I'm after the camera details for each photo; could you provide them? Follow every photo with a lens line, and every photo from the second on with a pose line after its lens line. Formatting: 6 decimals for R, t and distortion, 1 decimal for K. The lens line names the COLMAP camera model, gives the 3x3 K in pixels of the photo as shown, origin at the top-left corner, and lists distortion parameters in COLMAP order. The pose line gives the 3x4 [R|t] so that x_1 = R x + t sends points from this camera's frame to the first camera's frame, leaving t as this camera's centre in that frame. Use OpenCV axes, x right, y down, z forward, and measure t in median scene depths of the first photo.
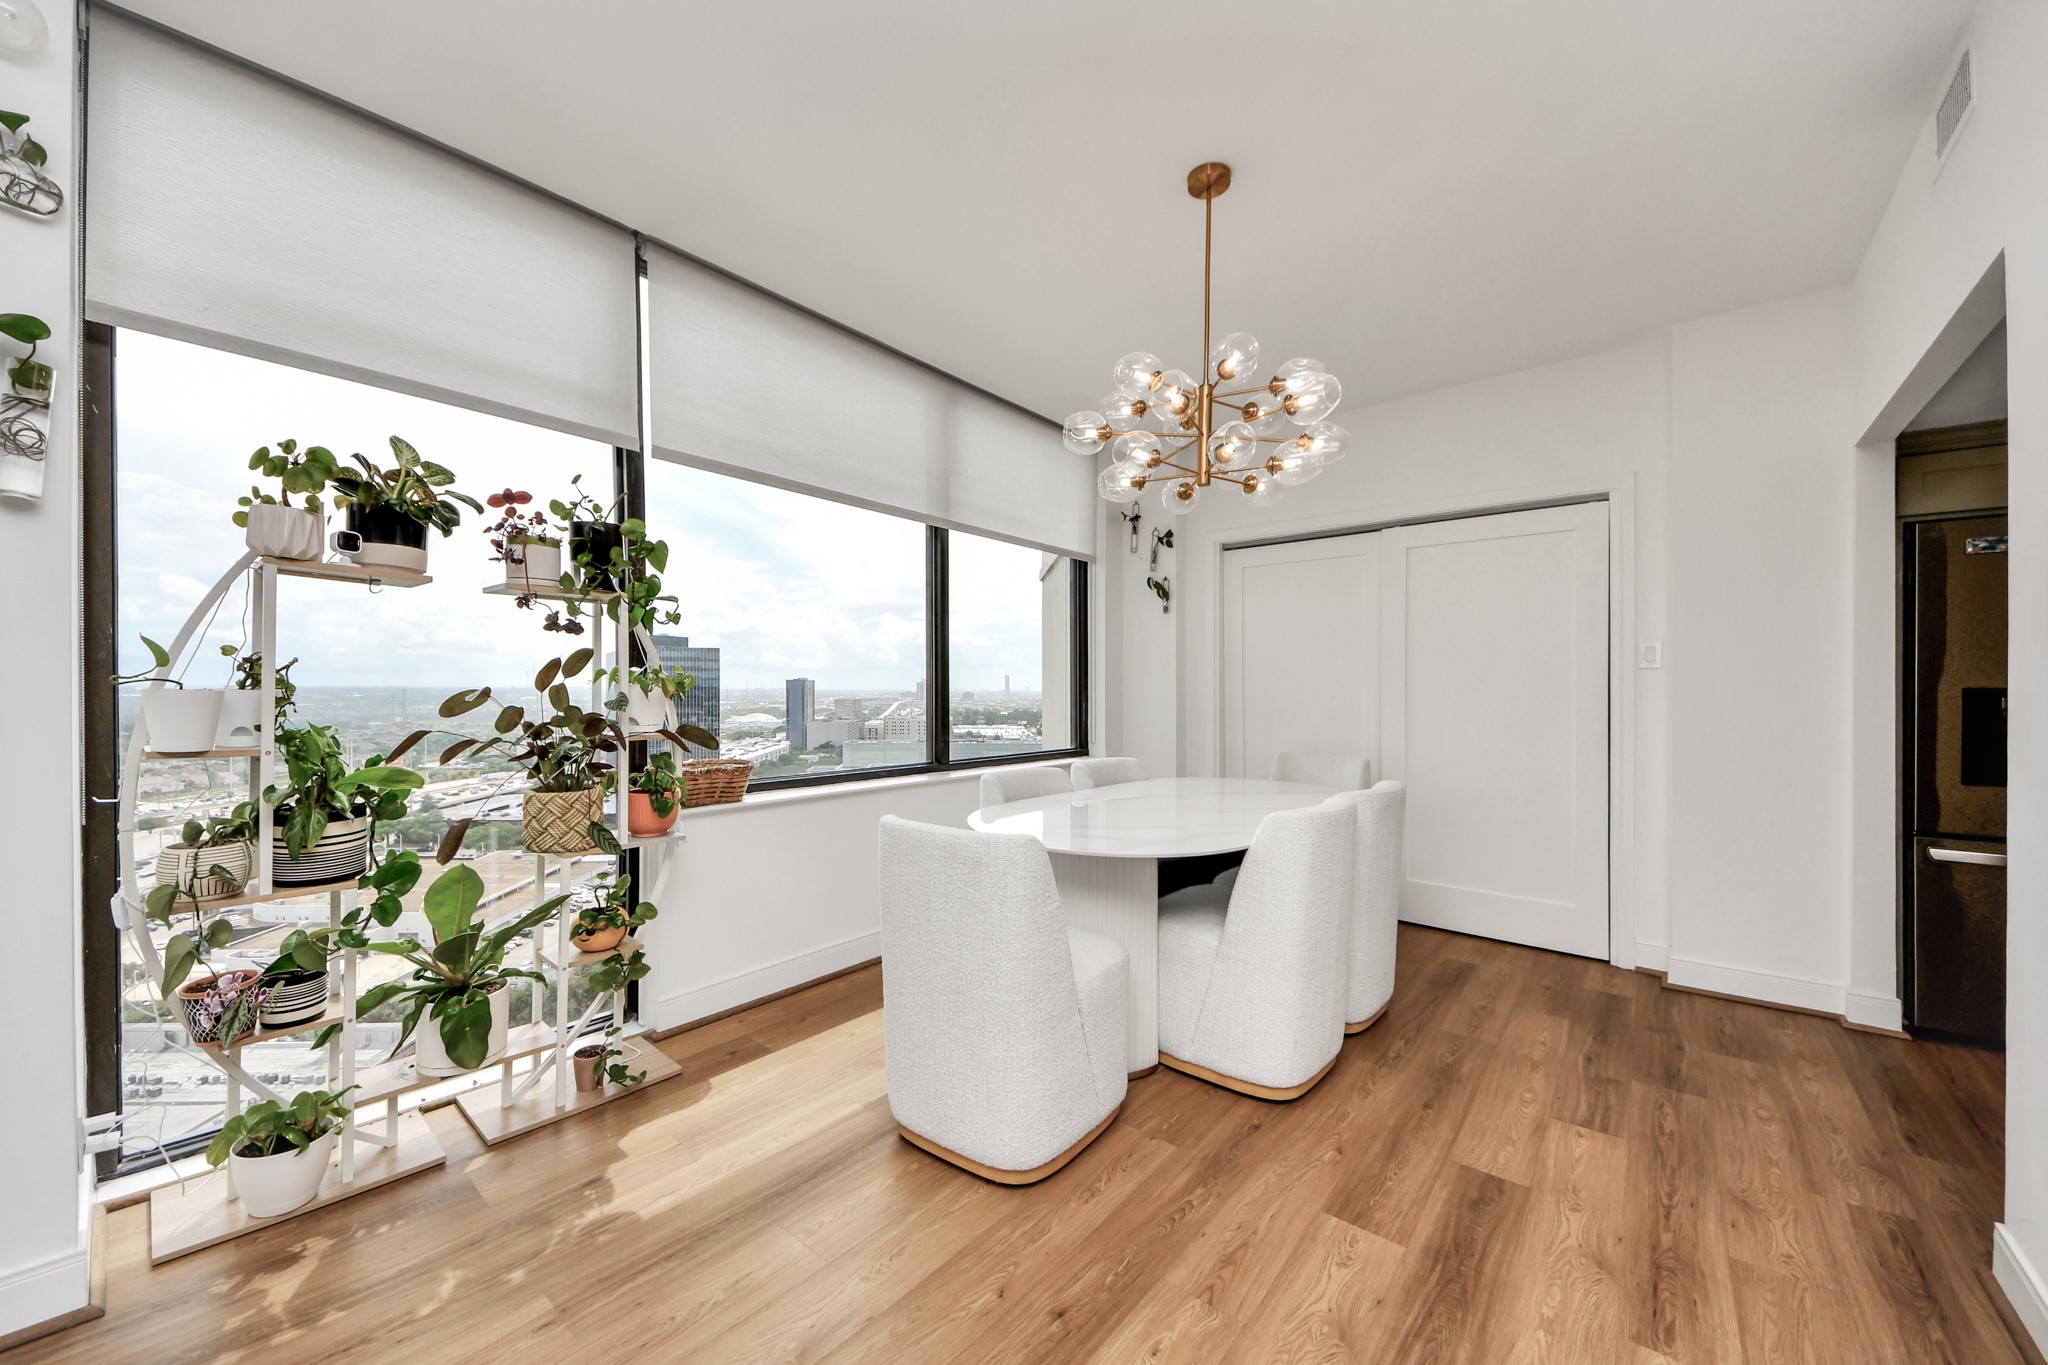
lens RADIAL K [[747.3, 0, 1020.0], [0, 747.3, 690.9], [0, 0, 1]] dist [-0.000443, -0.000095]
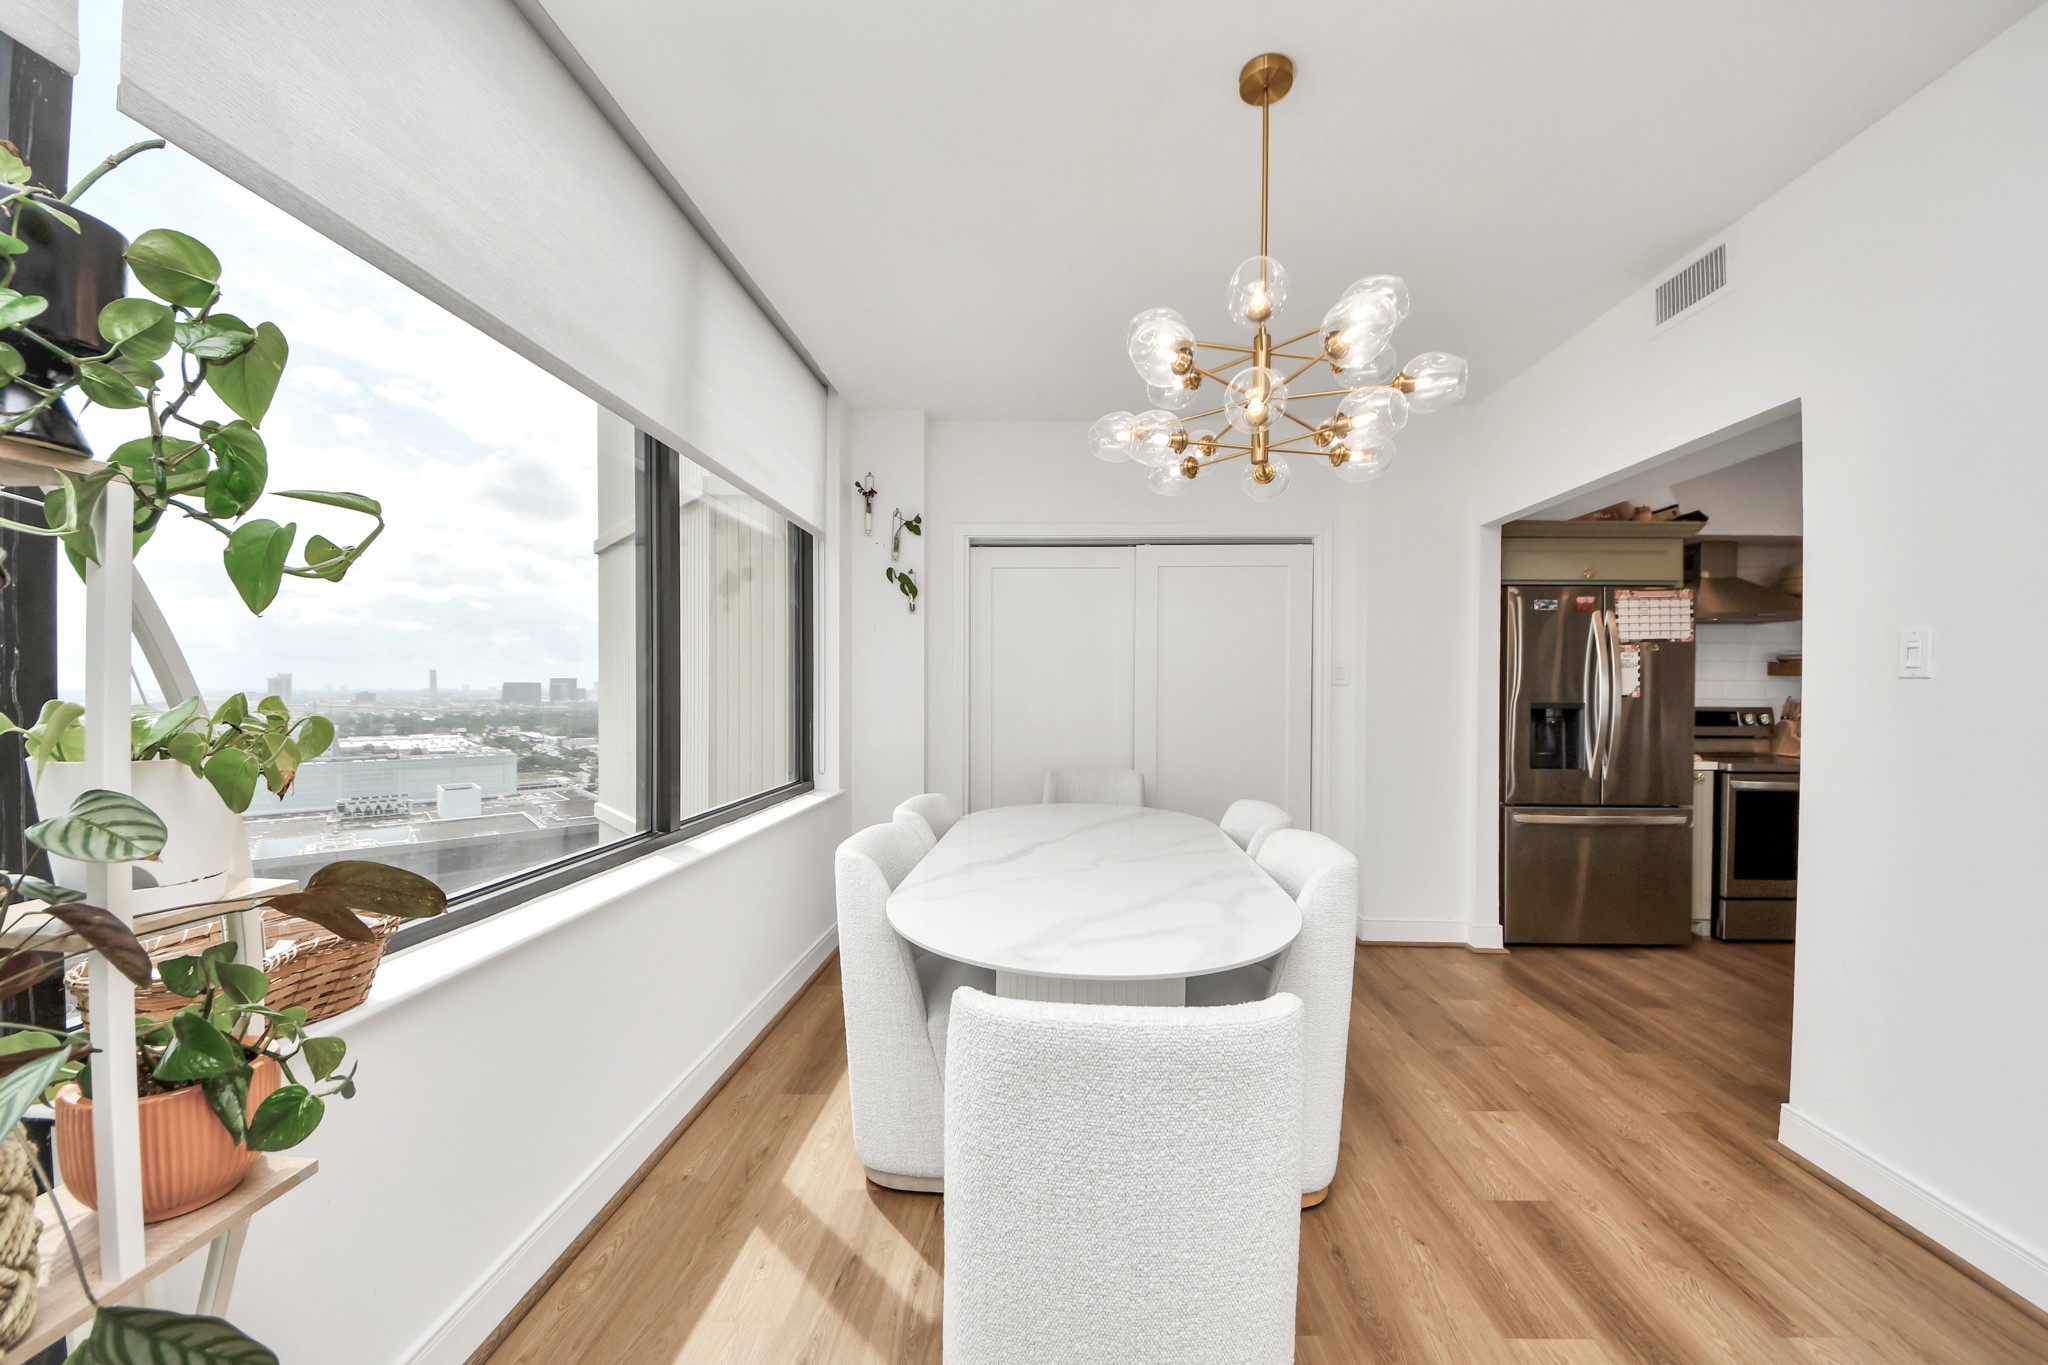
lens RADIAL K [[728.9, 0, 1021.1], [0, 728.9, 689.8], [0, 0, 1]] dist [0.018217, -0.000201]
pose [[0.774822, -0.002965, 0.632173, -0.441321], [0.000334, 0.999991, 0.004281, -0.040244], [-0.632180, -0.003106, 0.774815, 0.554814]]
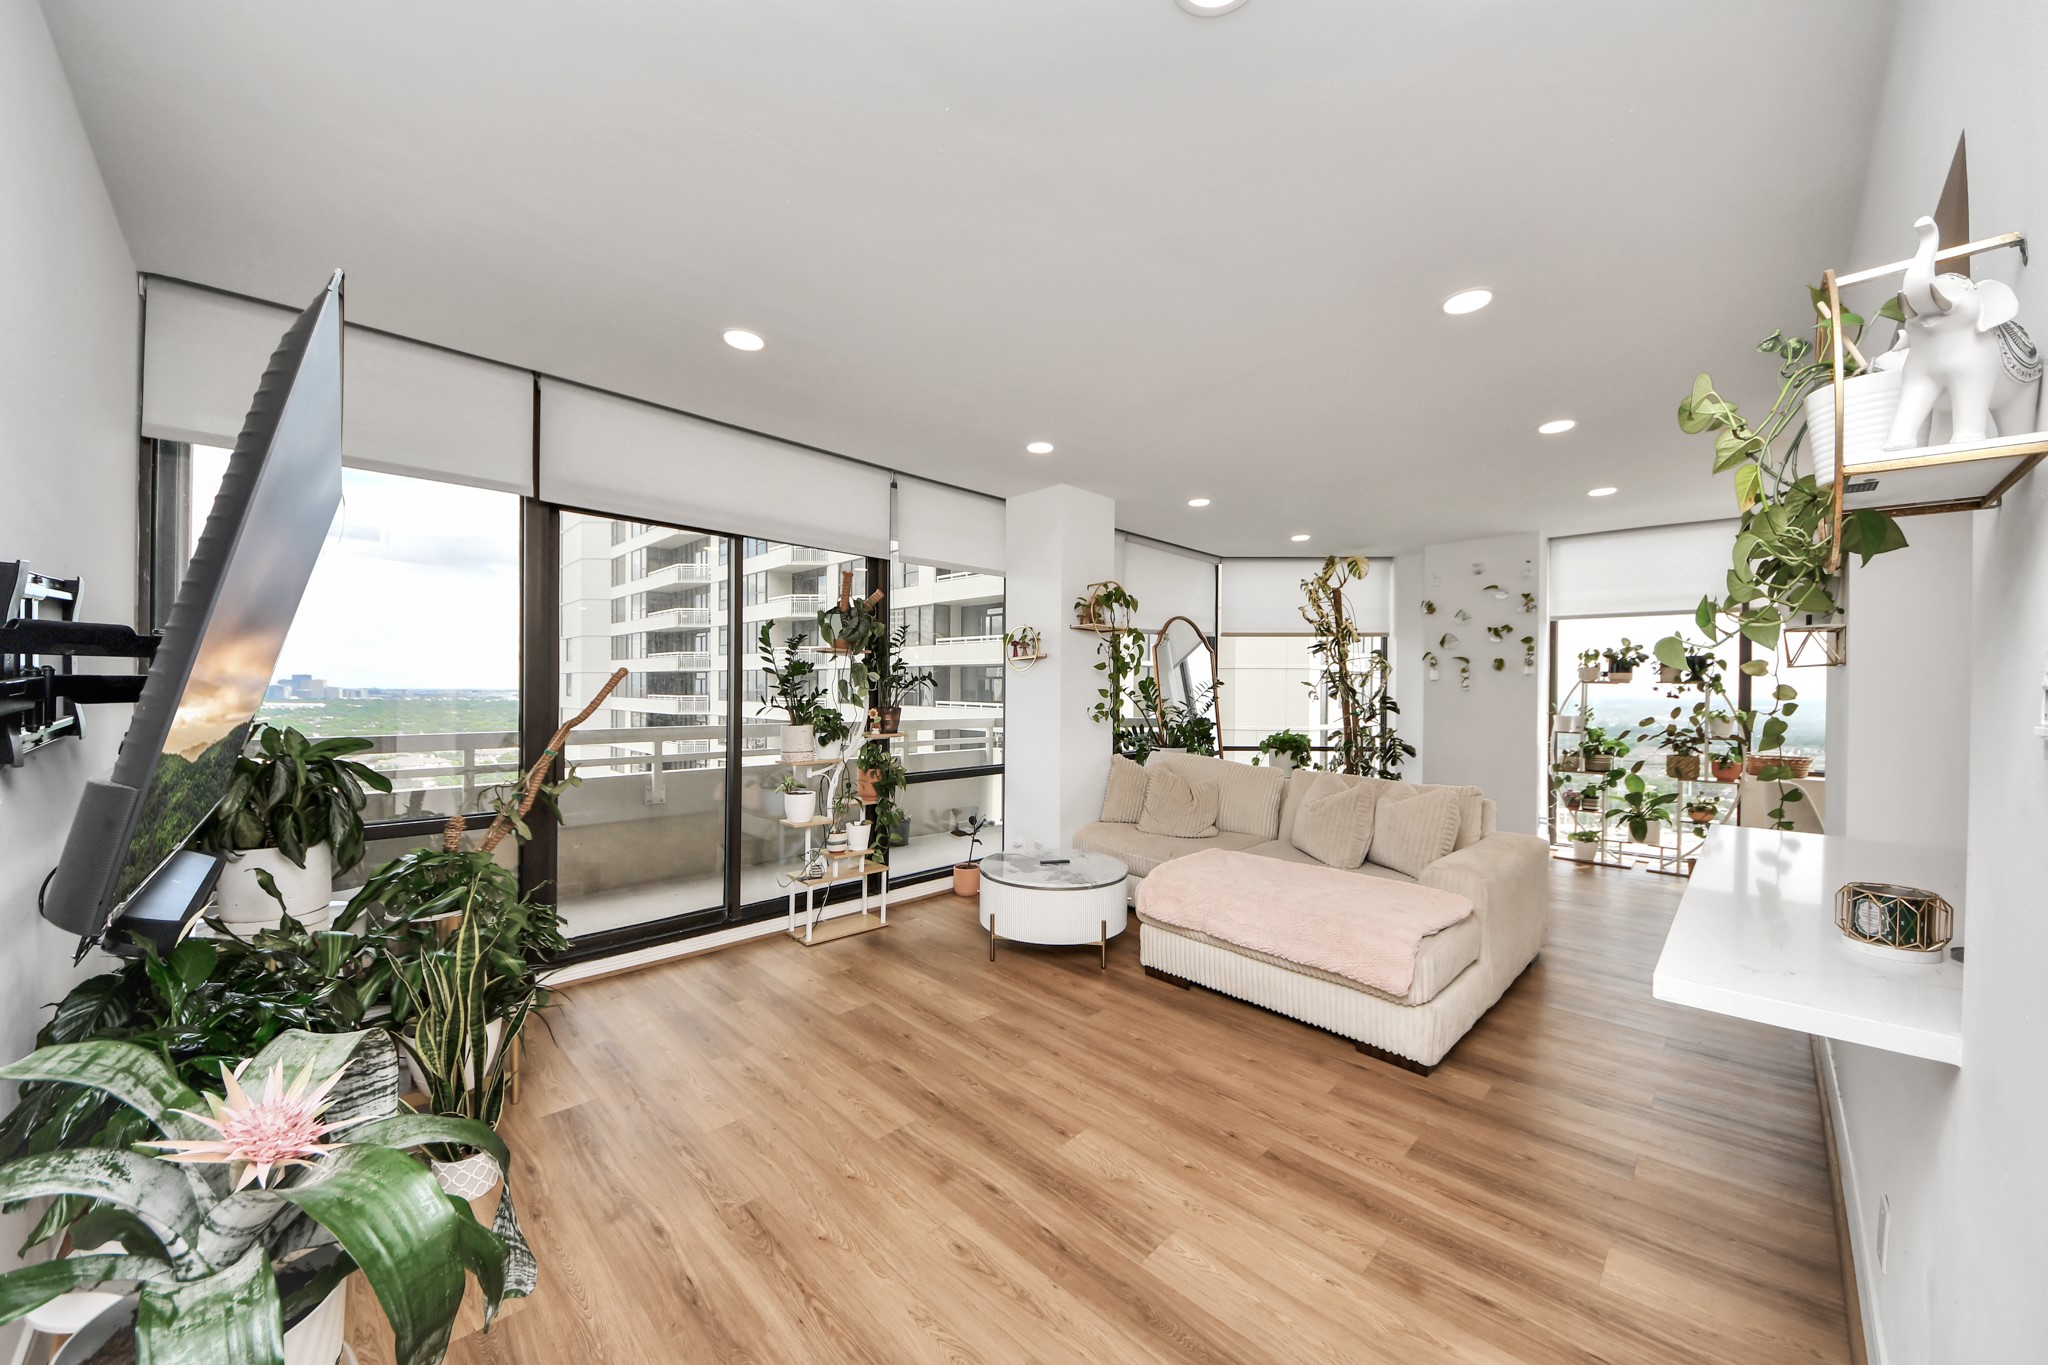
lens RADIAL K [[728.9, 0, 1021.1], [0, 728.9, 689.8], [0, 0, 1]] dist [0.018217, -0.000201]
pose [[-0.095568, 0.003839, -0.995416, 2.051582], [-0.015912, 0.999859, 0.005384, -0.075633], [0.995296, 0.016353, -0.095493, -1.011515]]
